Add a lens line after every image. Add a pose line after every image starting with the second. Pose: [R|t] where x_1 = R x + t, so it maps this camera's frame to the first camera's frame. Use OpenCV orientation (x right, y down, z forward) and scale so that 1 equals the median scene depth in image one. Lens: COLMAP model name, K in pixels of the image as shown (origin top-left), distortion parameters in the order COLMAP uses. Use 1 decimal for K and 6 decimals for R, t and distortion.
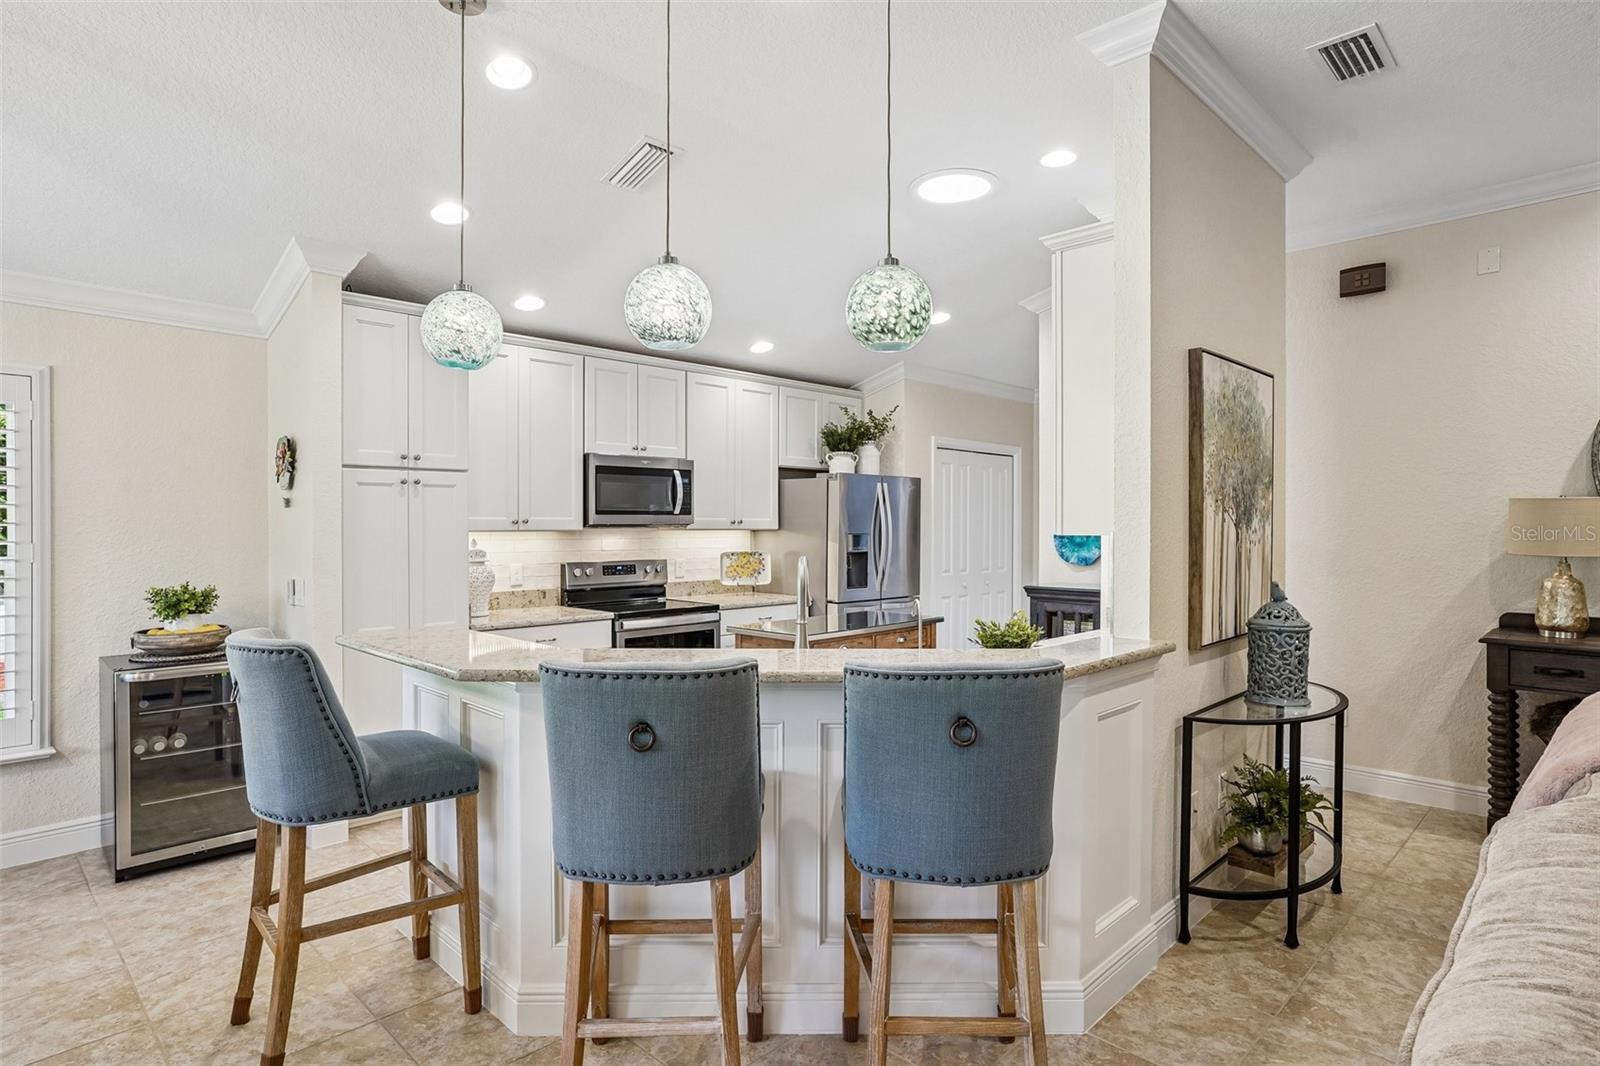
lens RADIAL K [[819.7, 0, 800.0], [0, 819.7, 533.0], [0, 0, 1]] dist [0.000930, 0.000171]
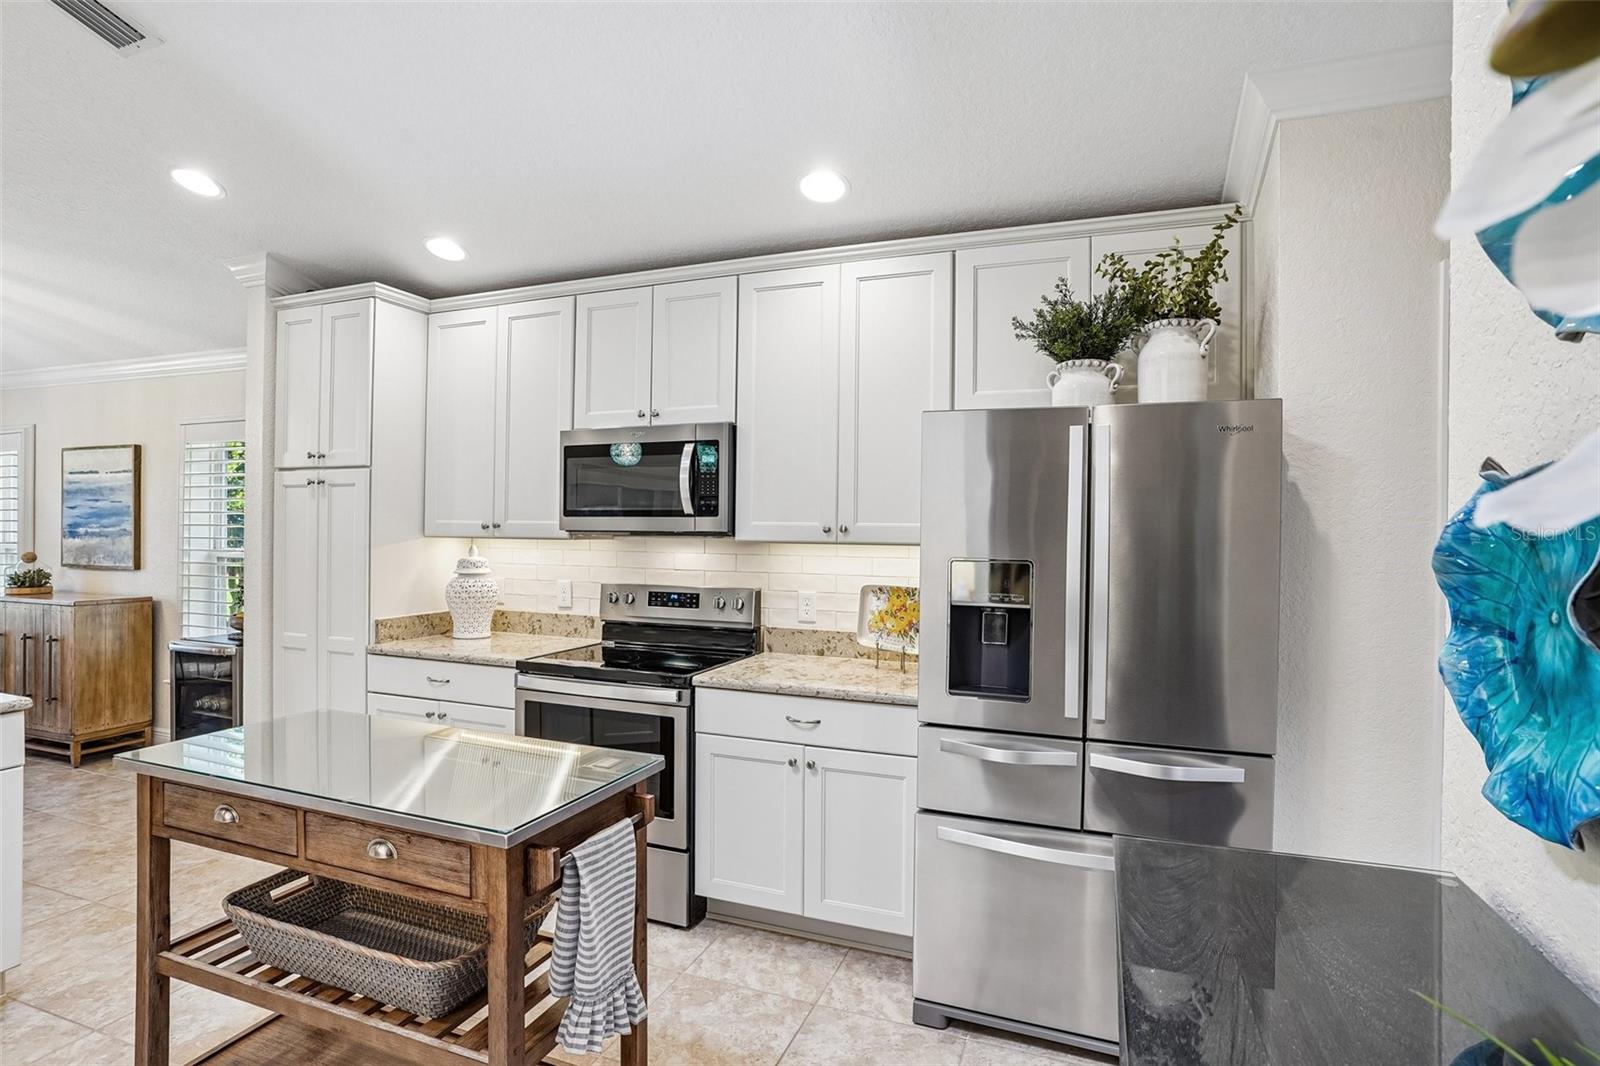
lens RADIAL K [[810.6, 0, 767.6], [0, 810.6, 538.6], [0, 0, 1]] dist [-0.005971, -0.001253]
pose [[0.404888, 0.012578, -0.914280, 0.441764], [-0.020495, 0.999779, 0.004678, -0.010164], [0.914136, 0.016844, 0.405057, 0.844709]]
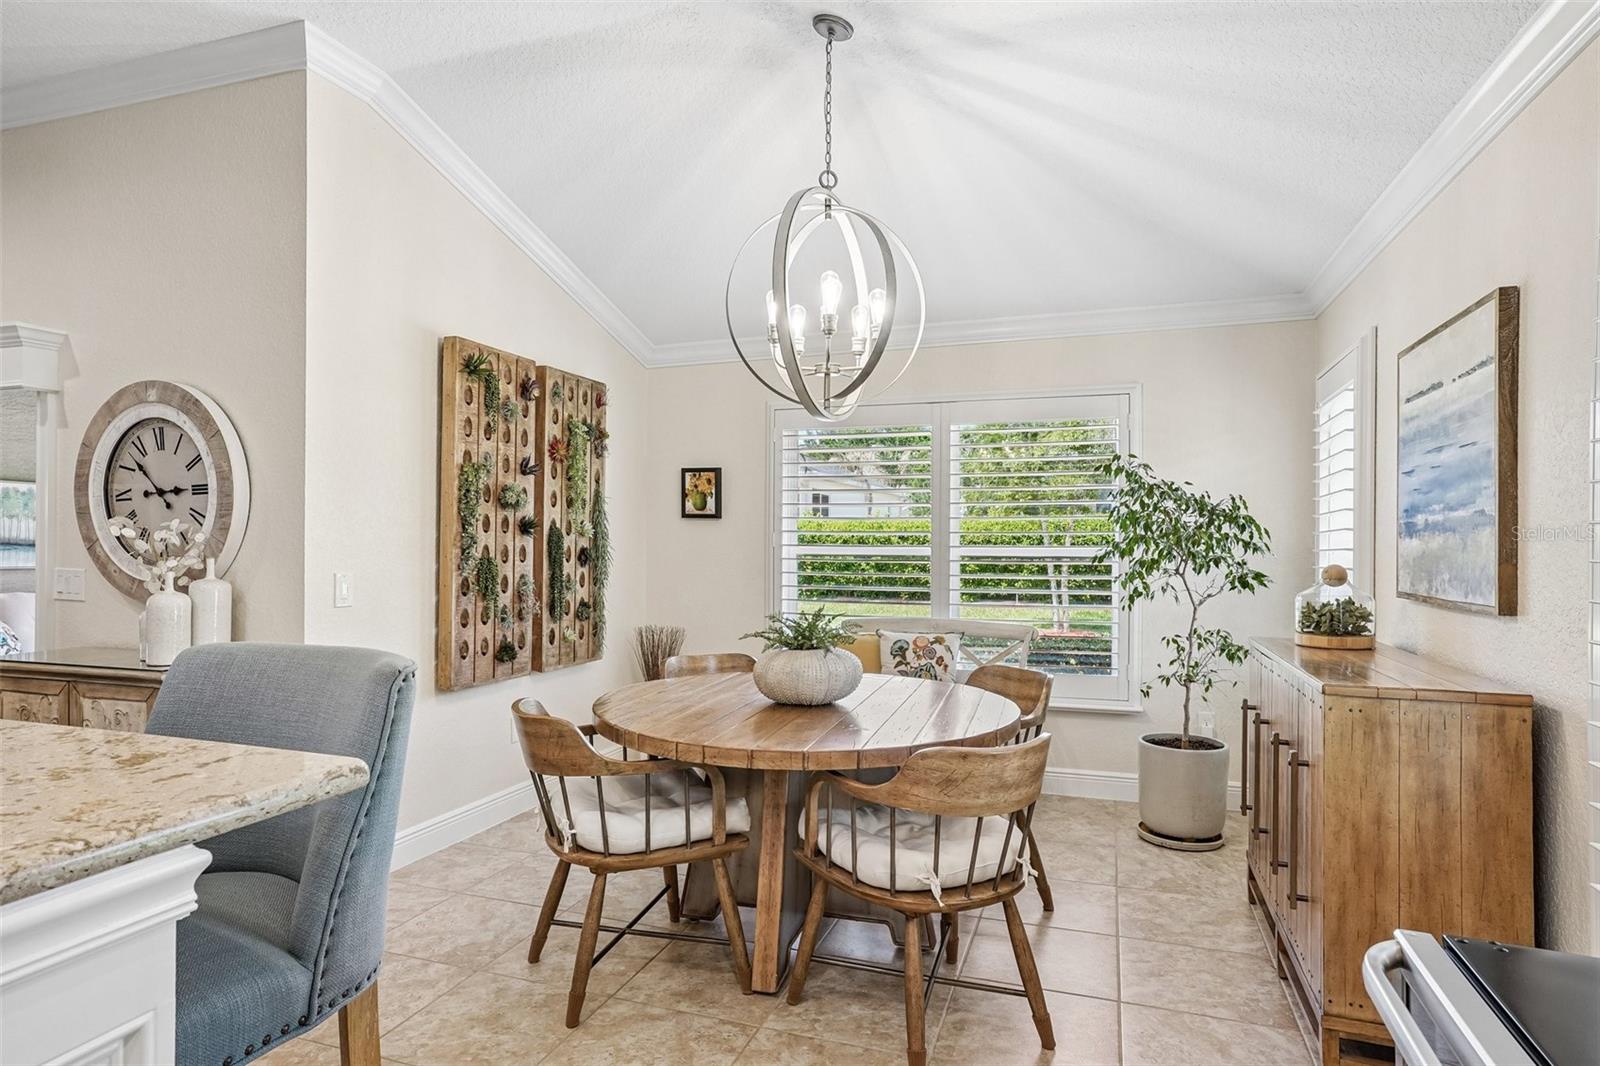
lens RADIAL K [[896.6, 0, 800.0], [0, 896.6, 533.0], [0, 0, 1]] dist [0.002875, 0.001098]
pose [[-0.884649, -0.006364, -0.466214, -0.311666], [-0.006626, 0.999977, -0.001077, 0.013465], [0.466210, 0.002136, -0.884671, 0.753745]]
